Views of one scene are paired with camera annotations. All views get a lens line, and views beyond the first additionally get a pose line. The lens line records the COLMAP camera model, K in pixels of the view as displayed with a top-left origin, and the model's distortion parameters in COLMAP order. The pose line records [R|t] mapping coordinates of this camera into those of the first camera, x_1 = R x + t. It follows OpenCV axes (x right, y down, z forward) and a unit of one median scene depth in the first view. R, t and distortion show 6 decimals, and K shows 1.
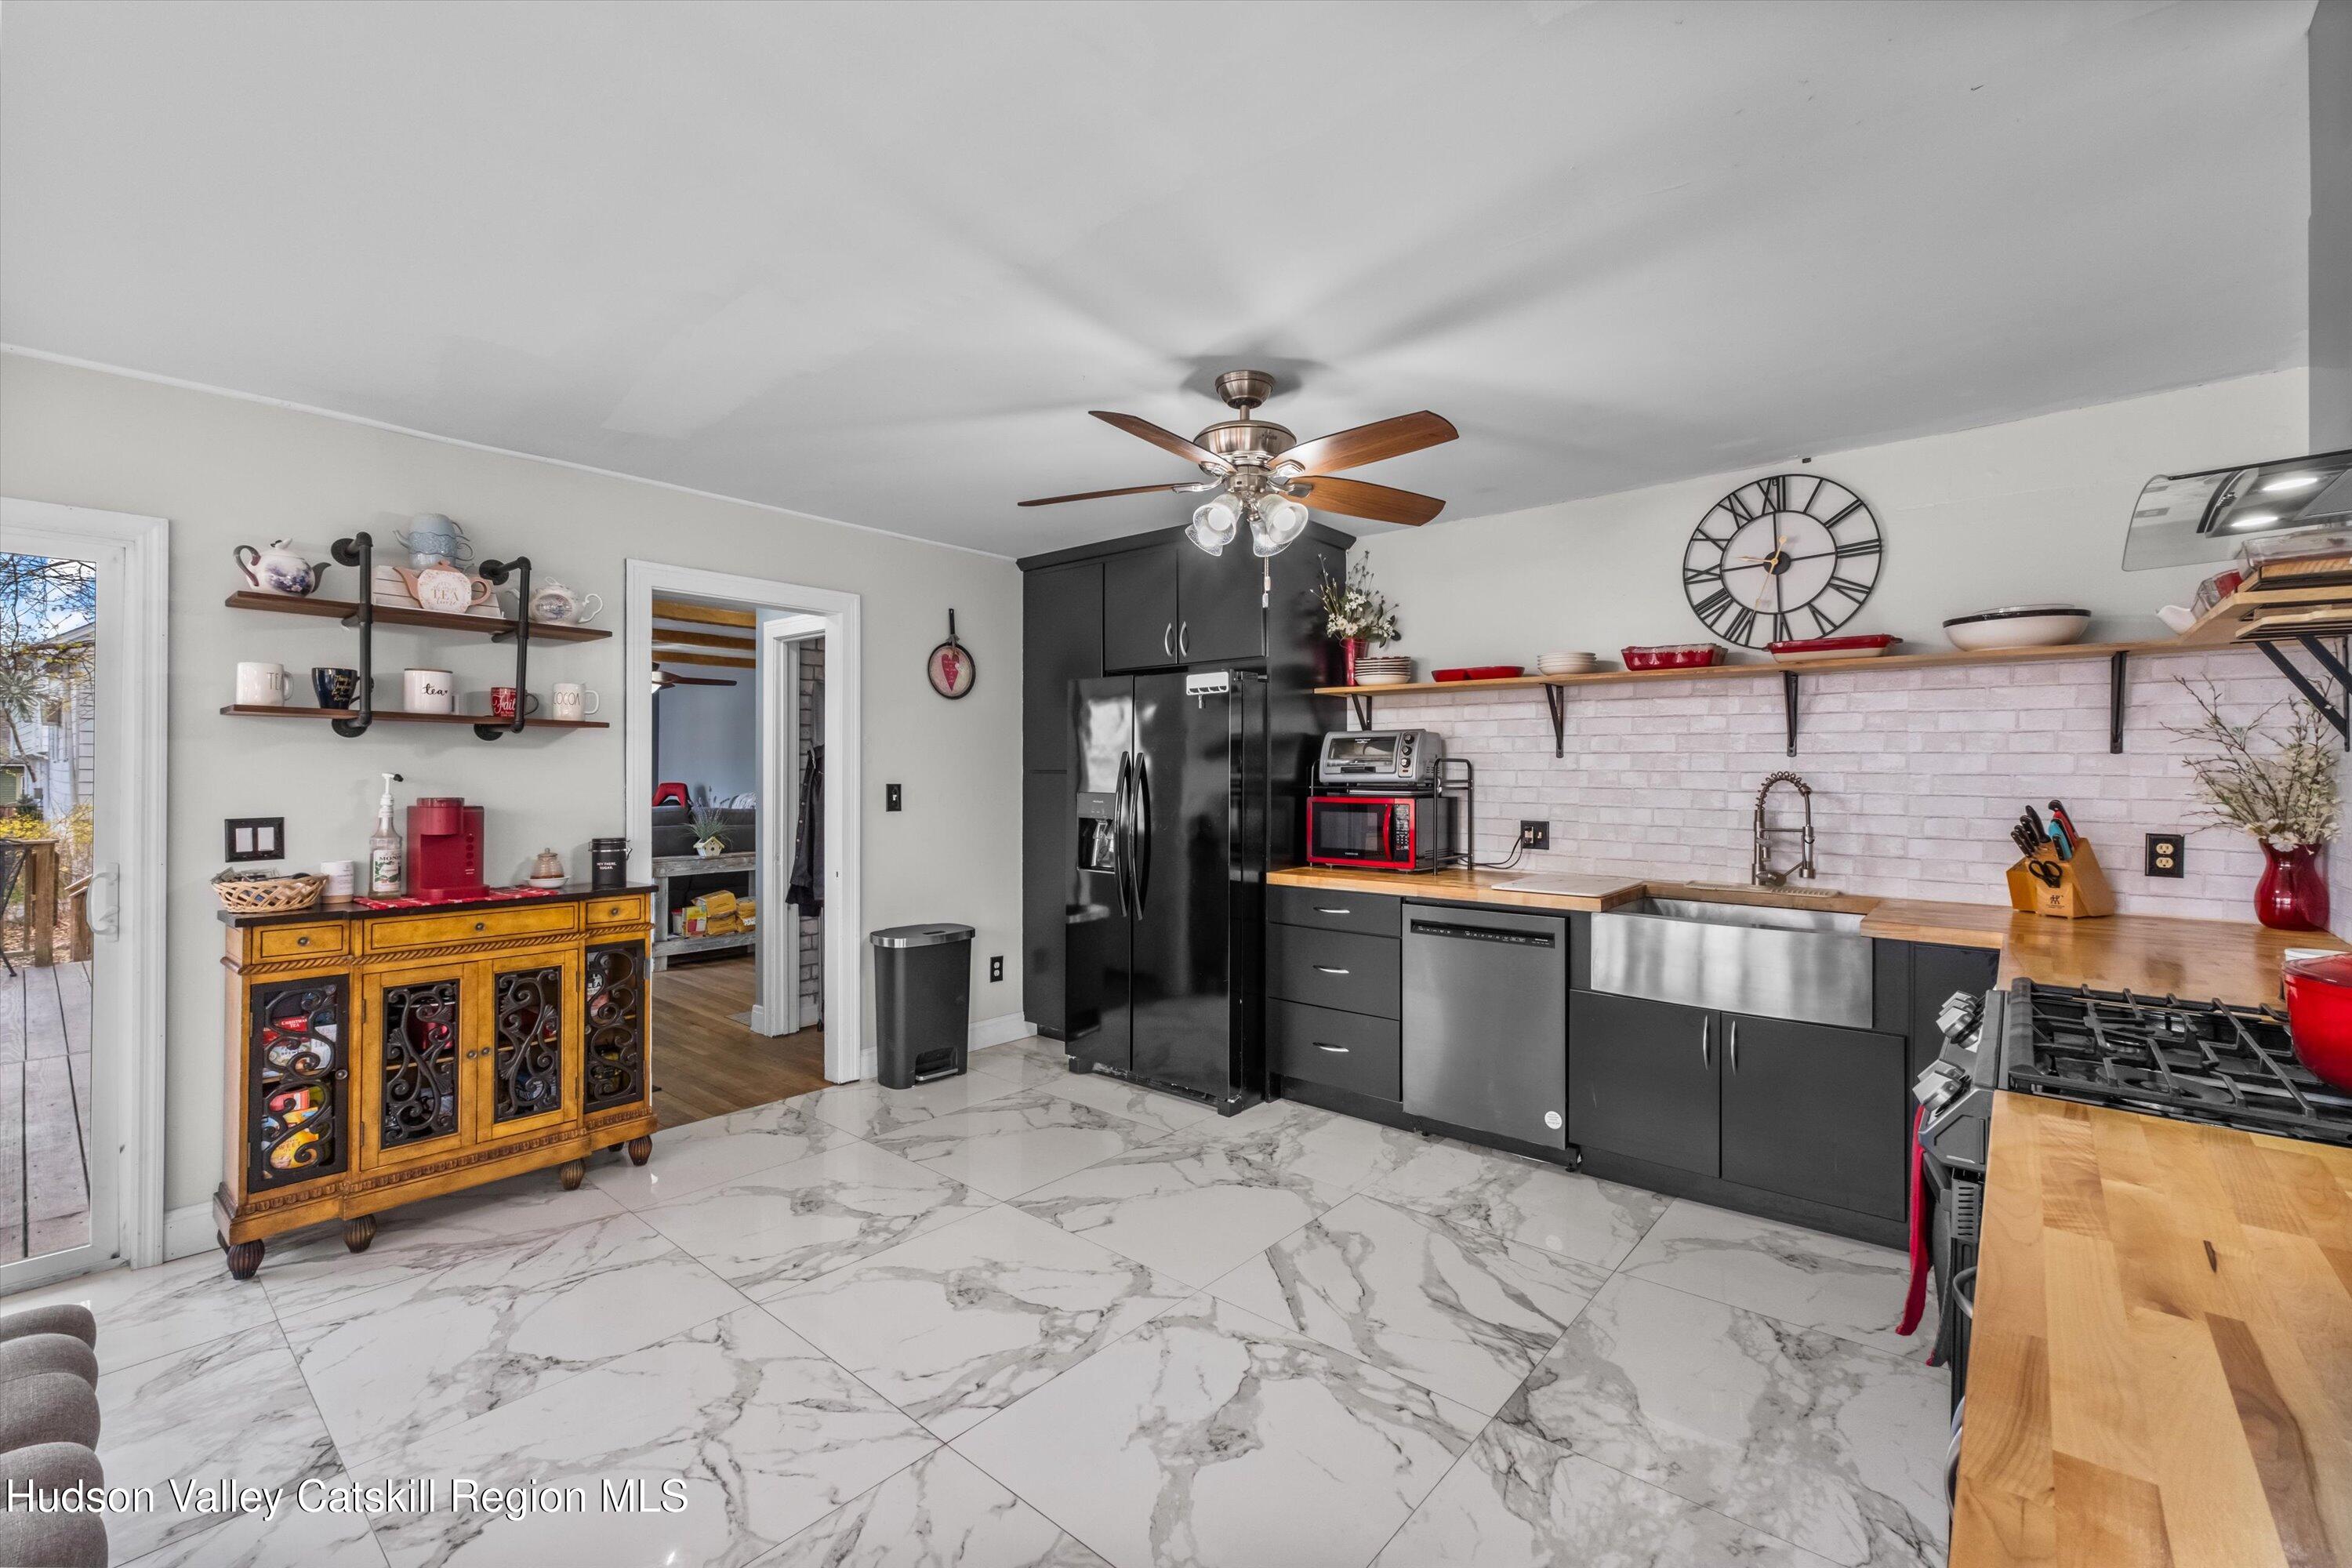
lens RADIAL K [[982.9, 0, 1177.7], [0, 982.9, 773.0], [0, 0, 1]] dist [-0.003704, -0.000074]
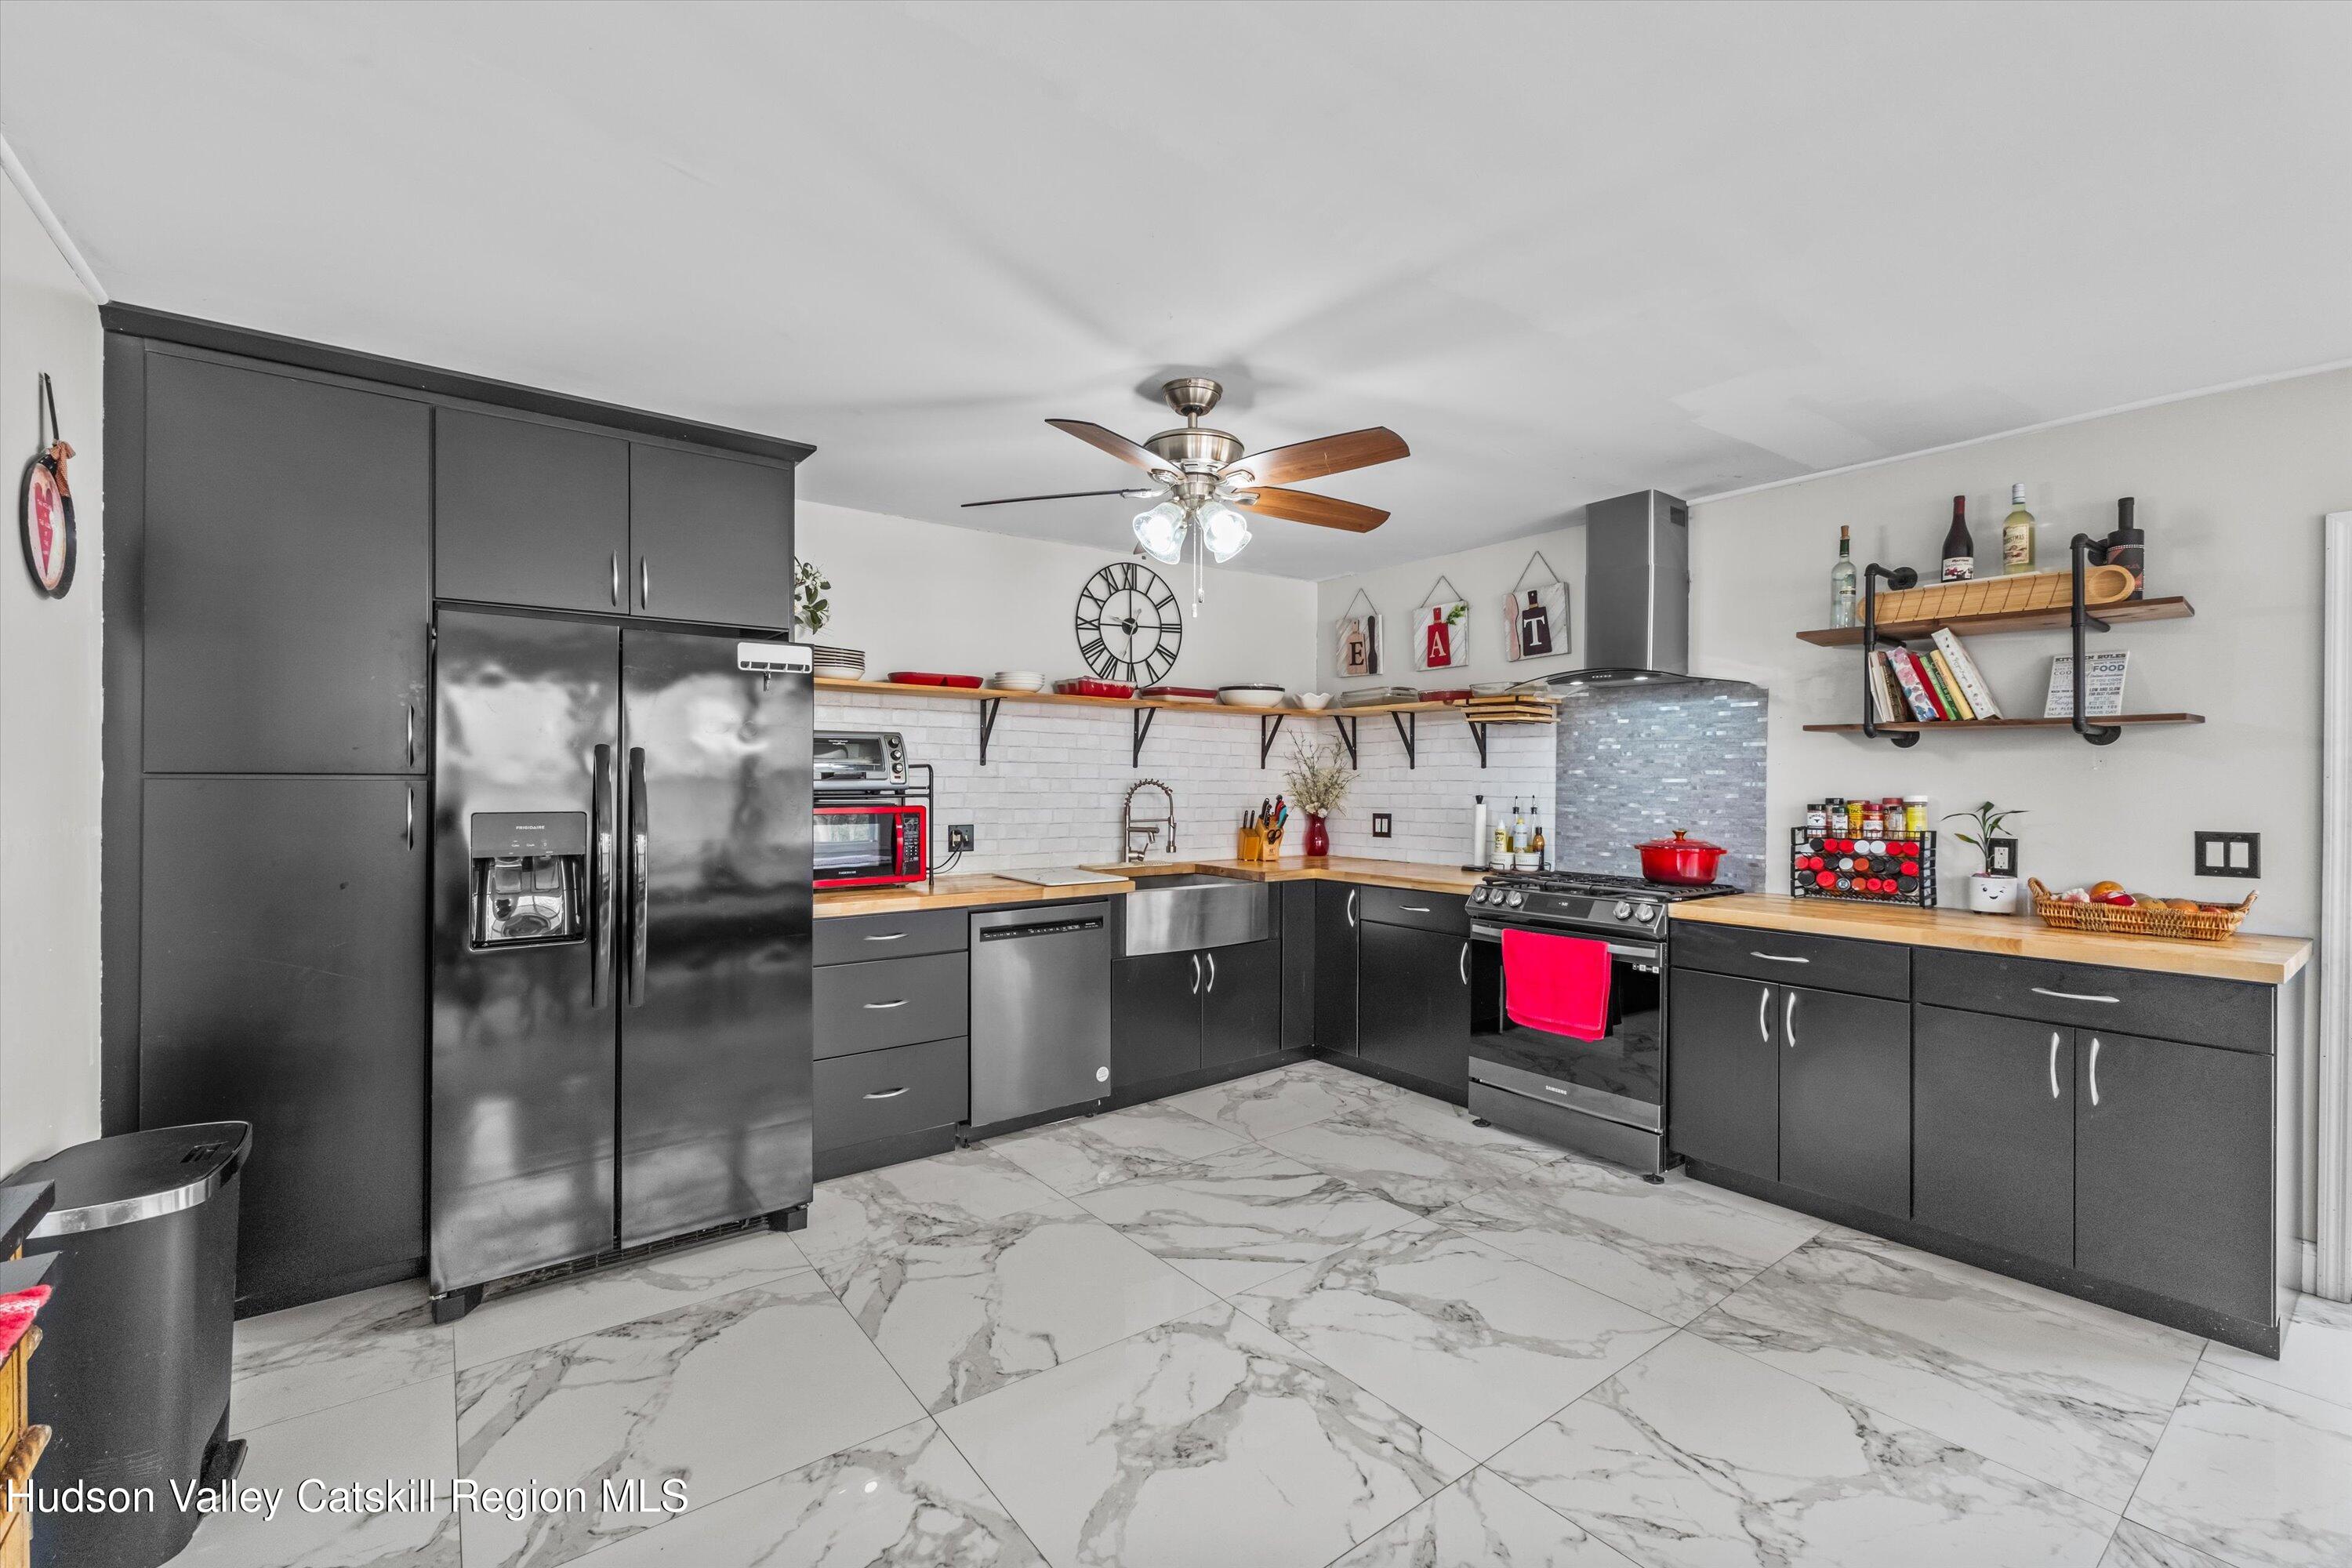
lens RADIAL K [[995.4, 0, 1184.3], [0, 995.4, 789.4], [0, 0, 1]] dist [-0.001937, 0.000173]
pose [[0.216682, -0.011332, 0.976176, -0.760373], [-0.001032, 0.999929, 0.011837, -0.002699], [-0.976242, -0.003573, 0.216655, 0.645755]]
